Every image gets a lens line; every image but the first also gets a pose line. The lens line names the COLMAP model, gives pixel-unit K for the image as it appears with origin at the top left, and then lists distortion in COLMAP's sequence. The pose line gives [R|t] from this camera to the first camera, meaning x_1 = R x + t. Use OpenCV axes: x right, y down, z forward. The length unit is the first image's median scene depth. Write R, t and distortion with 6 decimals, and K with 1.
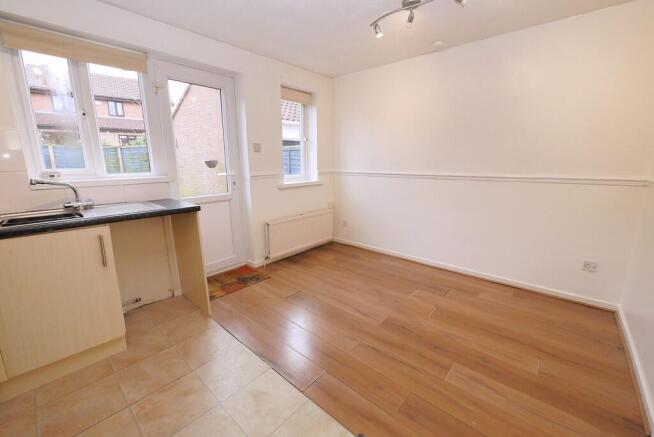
lens RADIAL K [[275.6, 0, 326.9], [0, 275.6, 213.1], [0, 0, 1]] dist [0.021788, 0.000101]
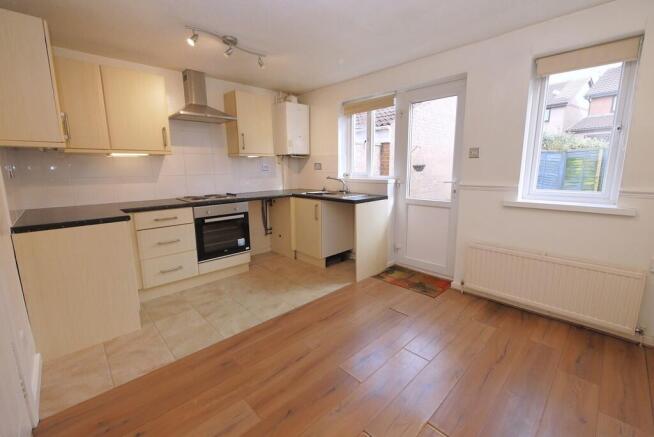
lens RADIAL K [[278.3, 0, 328.1], [0, 278.3, 215.6], [0, 0, 1]] dist [-0.001017, 0.000103]
pose [[-0.075212, 0.175323, -0.981634, 0.844722], [-0.180341, 0.965798, 0.186312, -0.168116], [0.980724, 0.191042, -0.041022, 0.826868]]
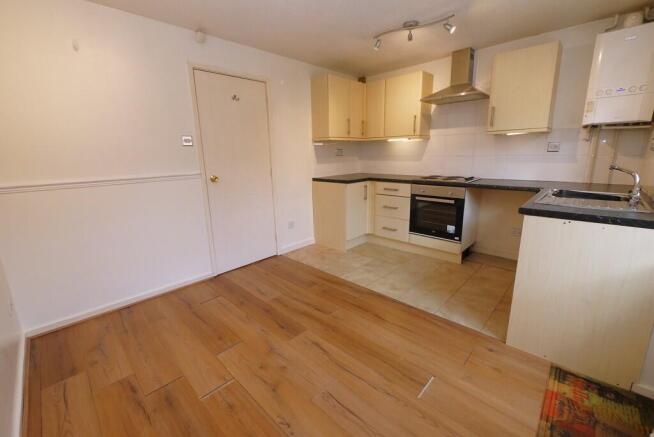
lens RADIAL K [[278.3, 0, 328.1], [0, 278.3, 215.6], [0, 0, 1]] dist [-0.001017, 0.000103]
pose [[-0.999161, 0.014271, 0.038395, 0.063743], [0.028642, 0.913507, 0.405813, -0.307875], [-0.029283, 0.406572, -0.913149, 1.550934]]
